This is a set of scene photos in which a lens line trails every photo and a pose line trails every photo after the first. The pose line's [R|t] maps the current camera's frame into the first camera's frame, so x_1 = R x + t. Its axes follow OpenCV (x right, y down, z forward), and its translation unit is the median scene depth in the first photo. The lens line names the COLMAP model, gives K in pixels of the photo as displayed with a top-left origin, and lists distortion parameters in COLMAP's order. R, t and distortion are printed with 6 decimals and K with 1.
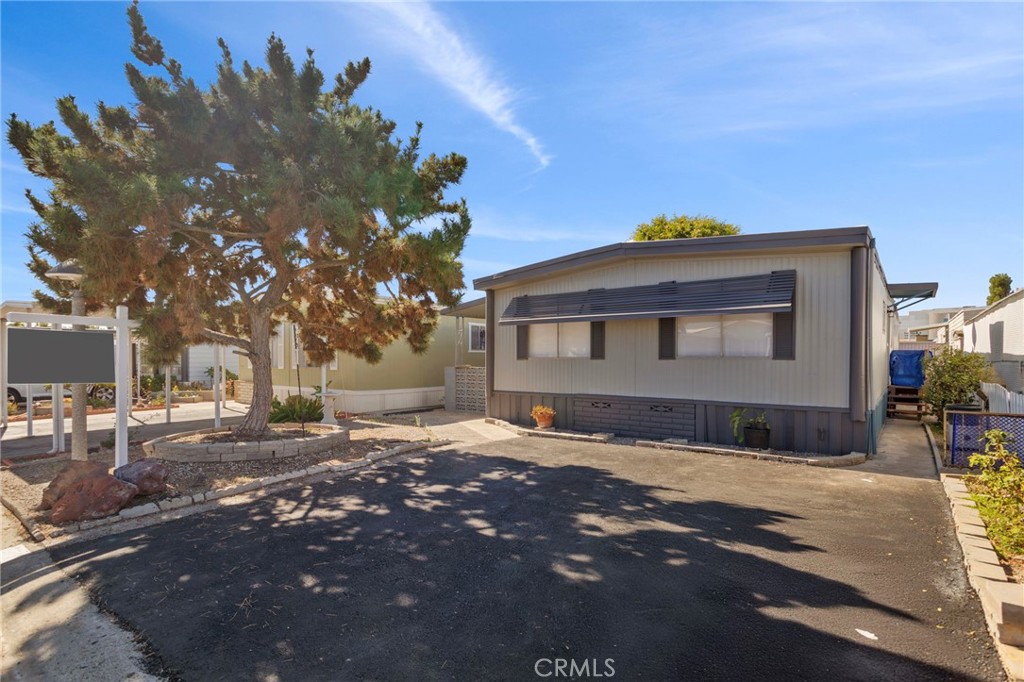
lens RADIAL K [[498.3, 0, 517.2], [0, 498.3, 360.2], [0, 0, 1]] dist [0.003646, 0.000457]
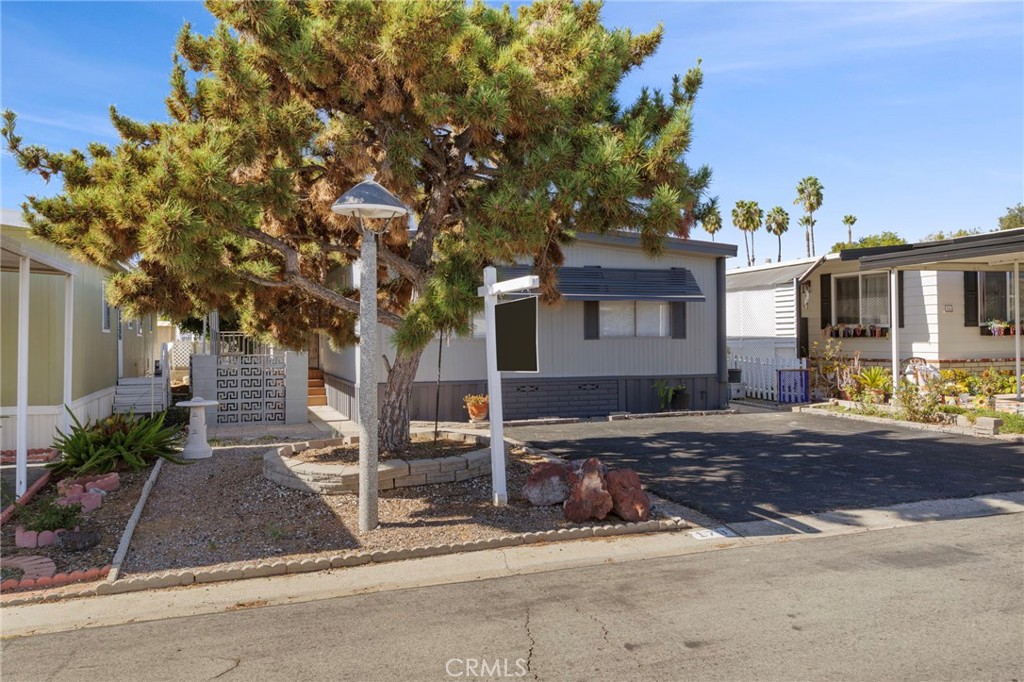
lens RADIAL K [[807.1, 0, 512.0], [0, 807.1, 341.0], [0, 0, 1]] dist [0.031633, -0.000865]
pose [[0.534380, -0.004519, 0.845232, -1.355156], [0.011374, 0.999934, -0.001845, 0.002825], [-0.845168, 0.010599, 0.534396, 0.253639]]
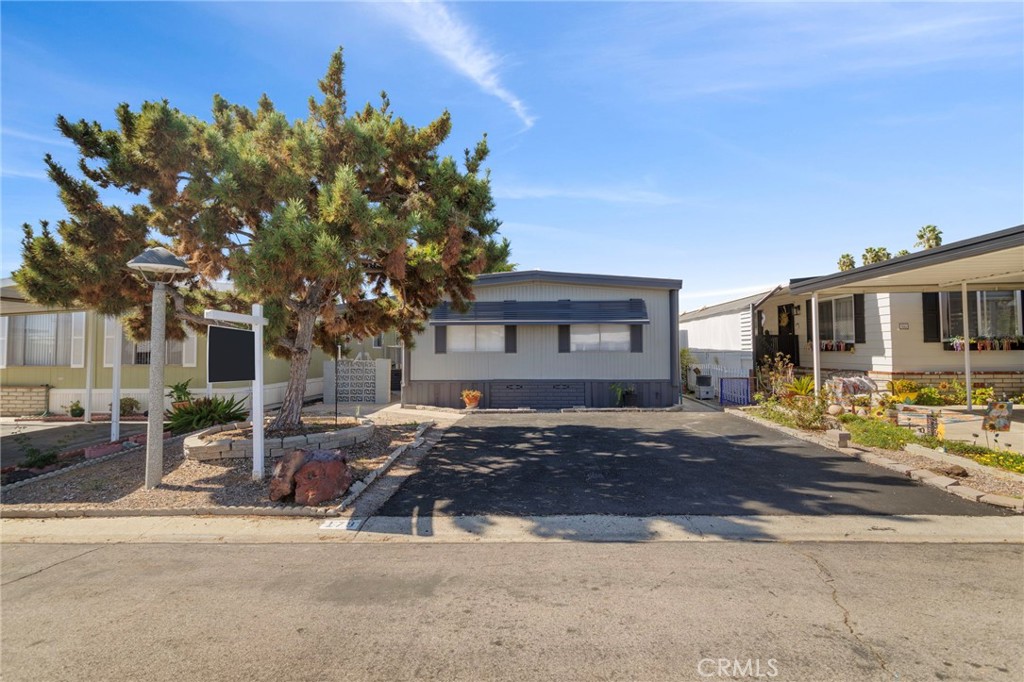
lens RADIAL K [[480.5, 0, 512.0], [0, 480.5, 341.0], [0, 0, 1]] dist [0.000852, 0.000382]
pose [[0.819917, 0.007302, 0.572436, -0.696678], [0.006959, 0.999718, -0.022719, -0.006021], [-0.572440, 0.022611, 0.819635, -0.077015]]
